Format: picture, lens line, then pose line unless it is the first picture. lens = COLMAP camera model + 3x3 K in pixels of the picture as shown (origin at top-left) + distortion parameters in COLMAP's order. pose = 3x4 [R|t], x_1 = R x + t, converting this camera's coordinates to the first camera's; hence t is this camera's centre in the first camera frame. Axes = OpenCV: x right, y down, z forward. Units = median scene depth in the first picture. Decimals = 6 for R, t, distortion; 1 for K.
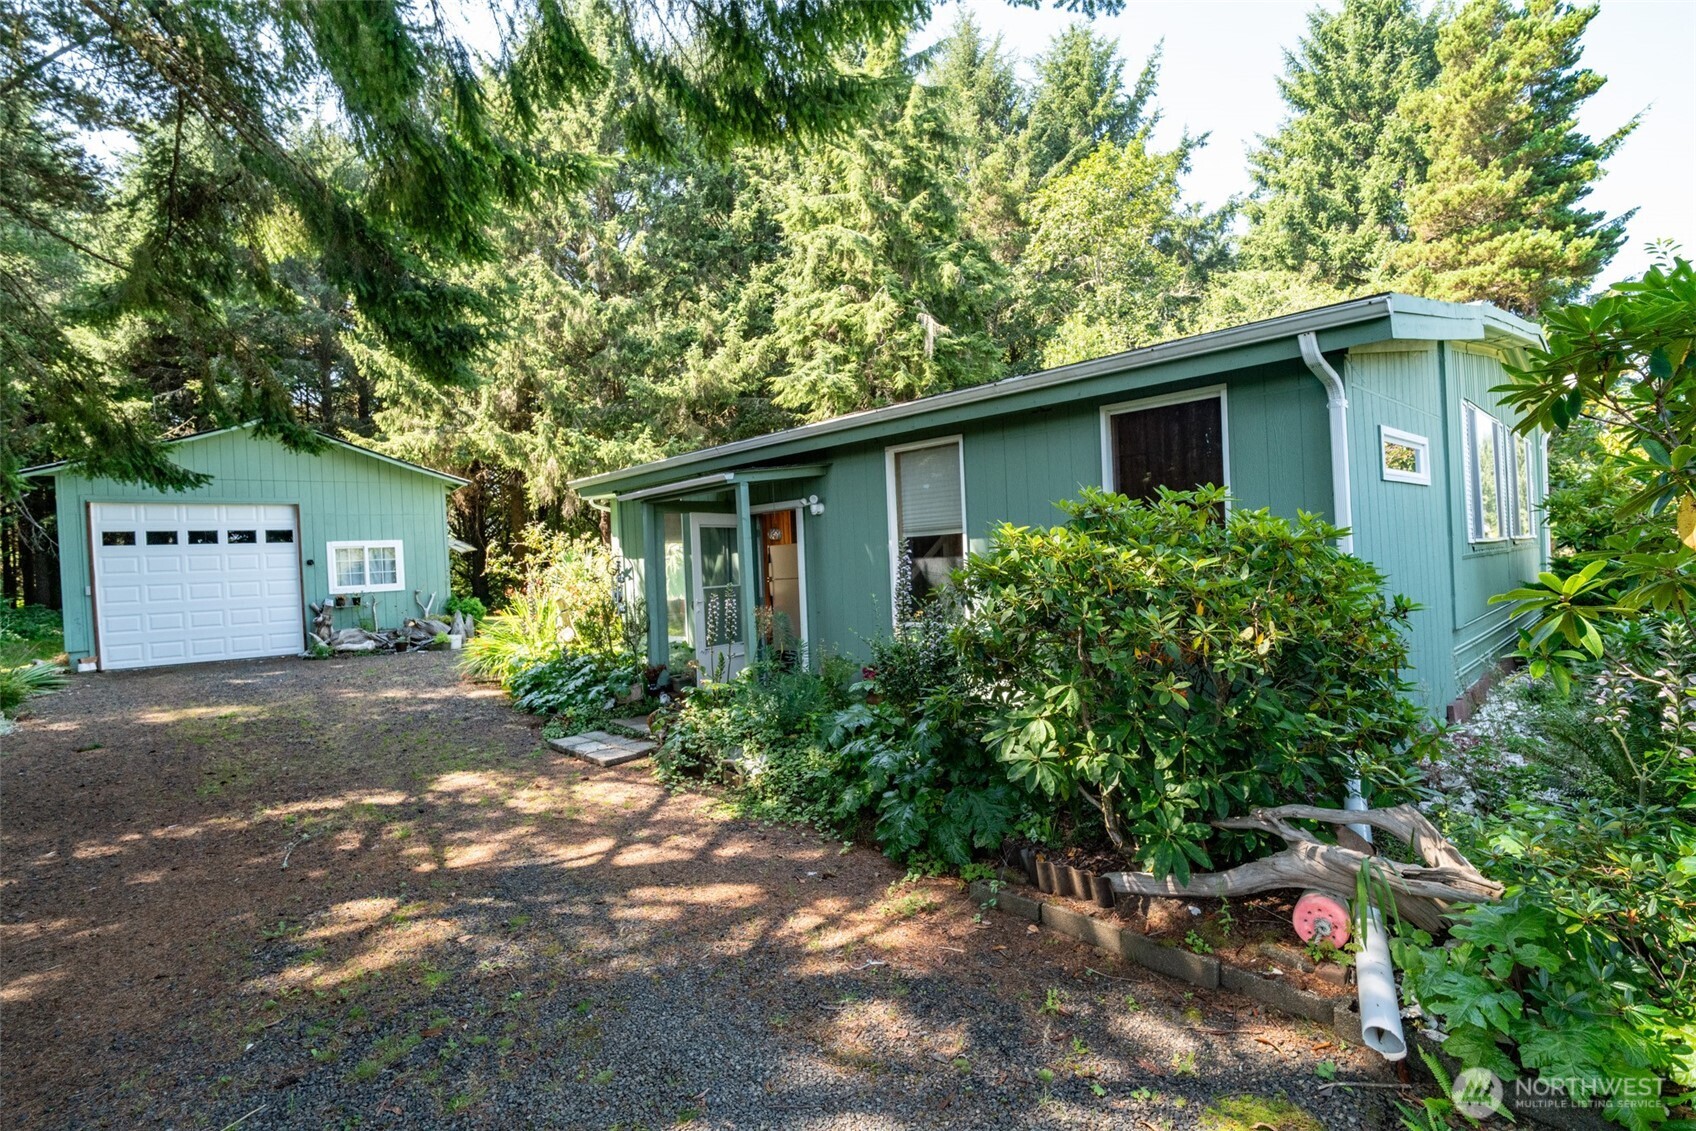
lens RADIAL K [[790.6, 0, 845.0], [0, 790.6, 568.8], [0, 0, 1]] dist [-0.019026, 0.009975]
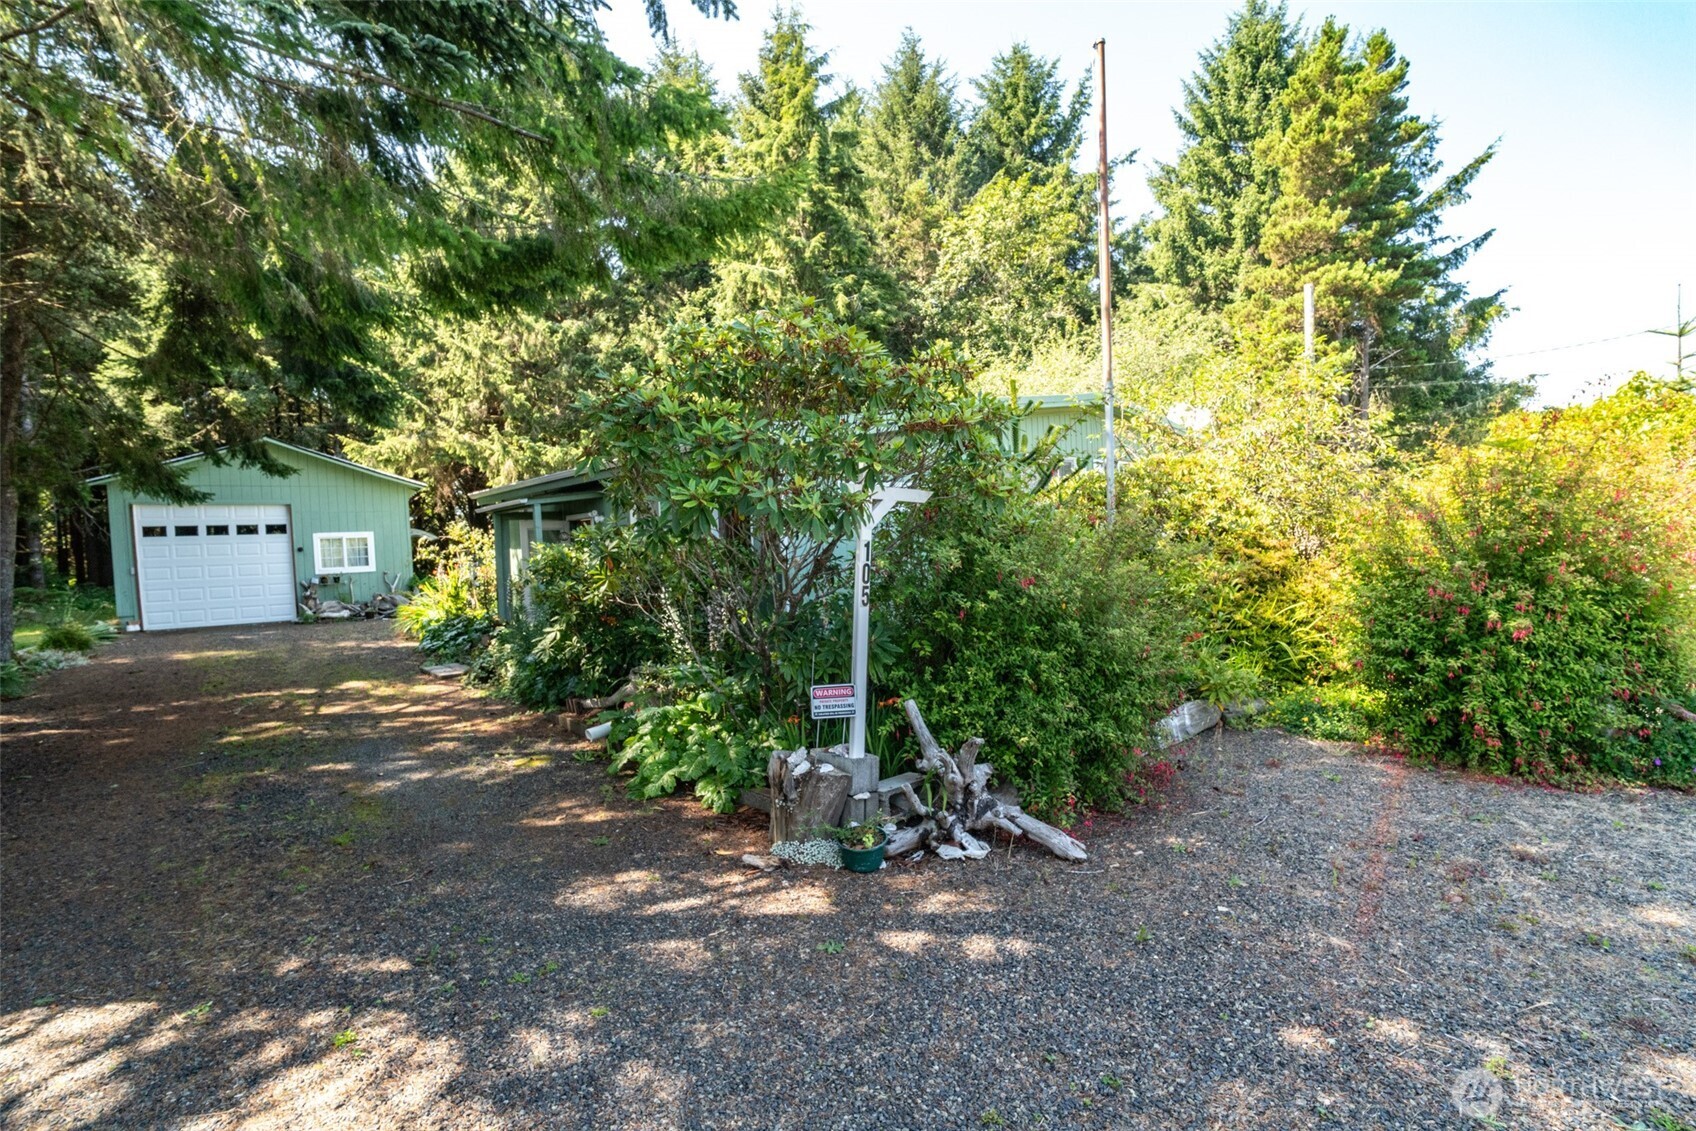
lens RADIAL K [[790.6, 0, 845.0], [0, 790.6, 568.8], [0, 0, 1]] dist [-0.019026, 0.009975]
pose [[0.999607, 0.003821, -0.027784, 0.167365], [-0.003214, 0.999756, 0.021863, -0.005056], [0.027861, -0.021765, 0.999375, -0.177161]]
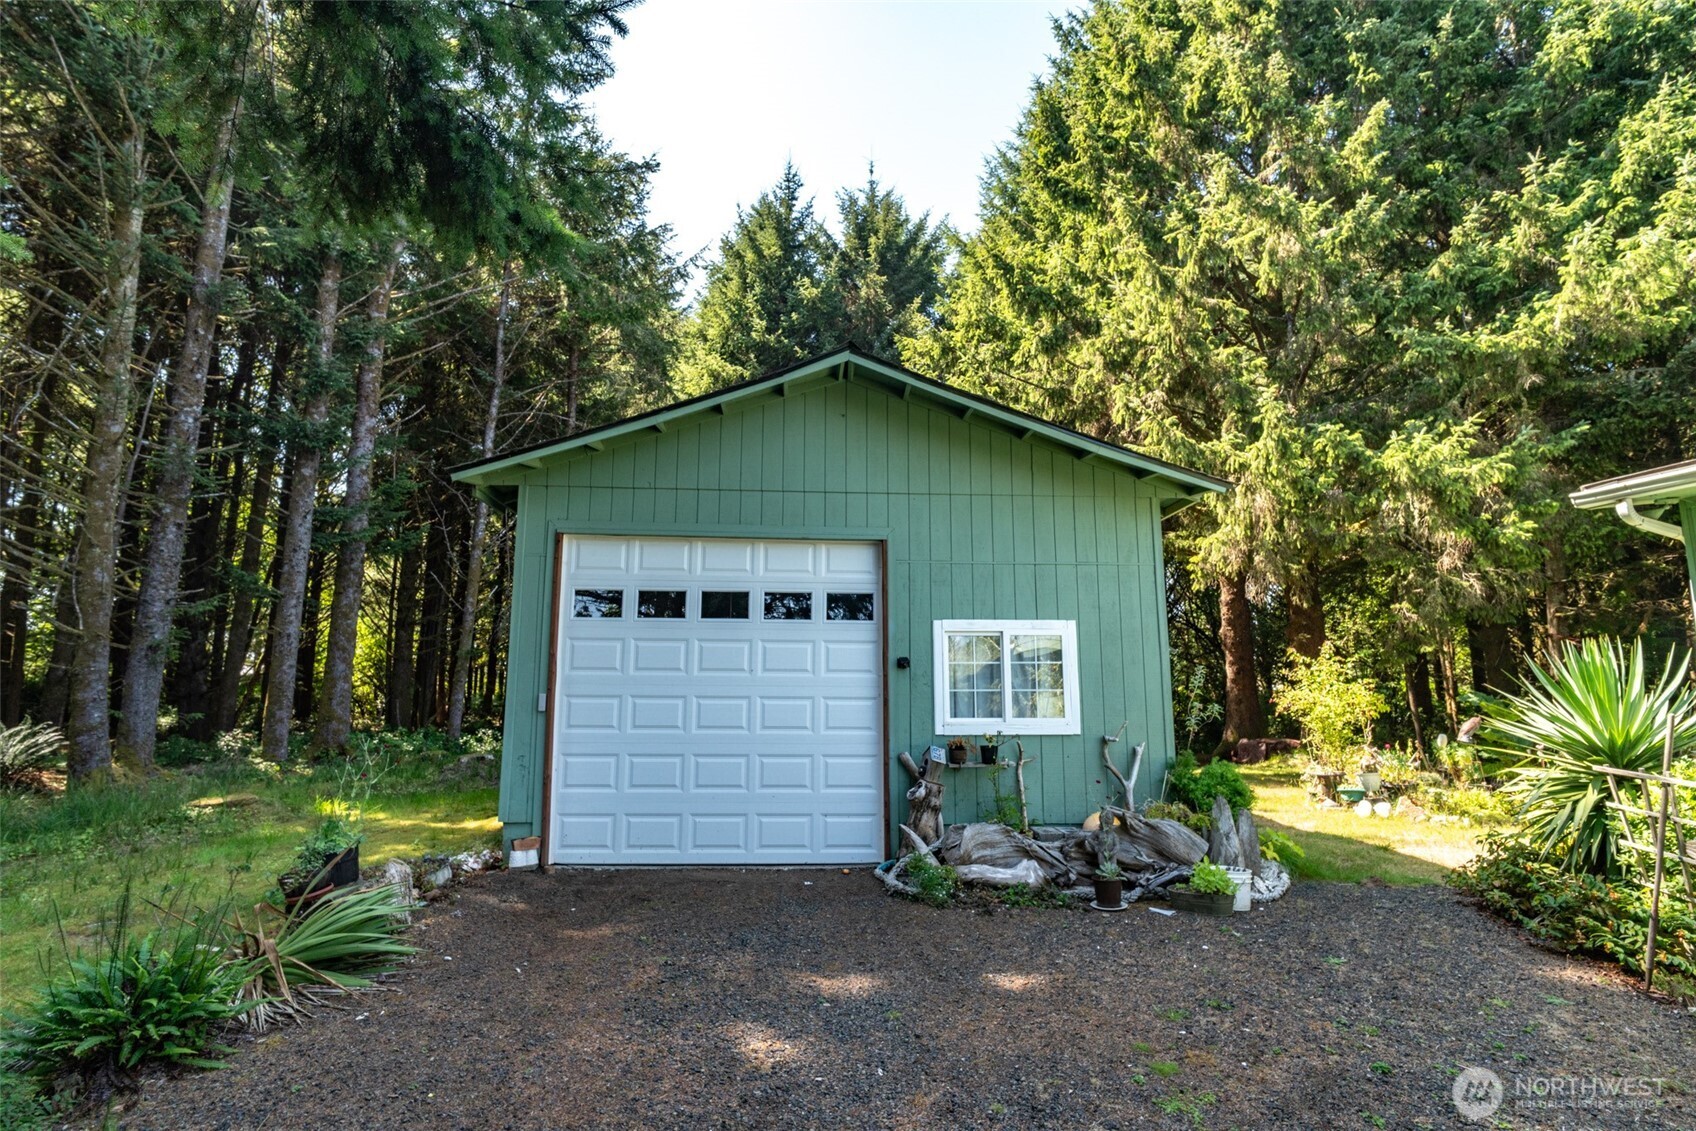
lens RADIAL K [[790.6, 0, 845.0], [0, 790.6, 568.8], [0, 0, 1]] dist [-0.019026, 0.009975]
pose [[0.837501, -0.042968, -0.544743, -0.307620], [-0.046289, 0.987742, -0.149077, 0.005549], [0.544471, 0.150068, 0.825246, 0.399409]]
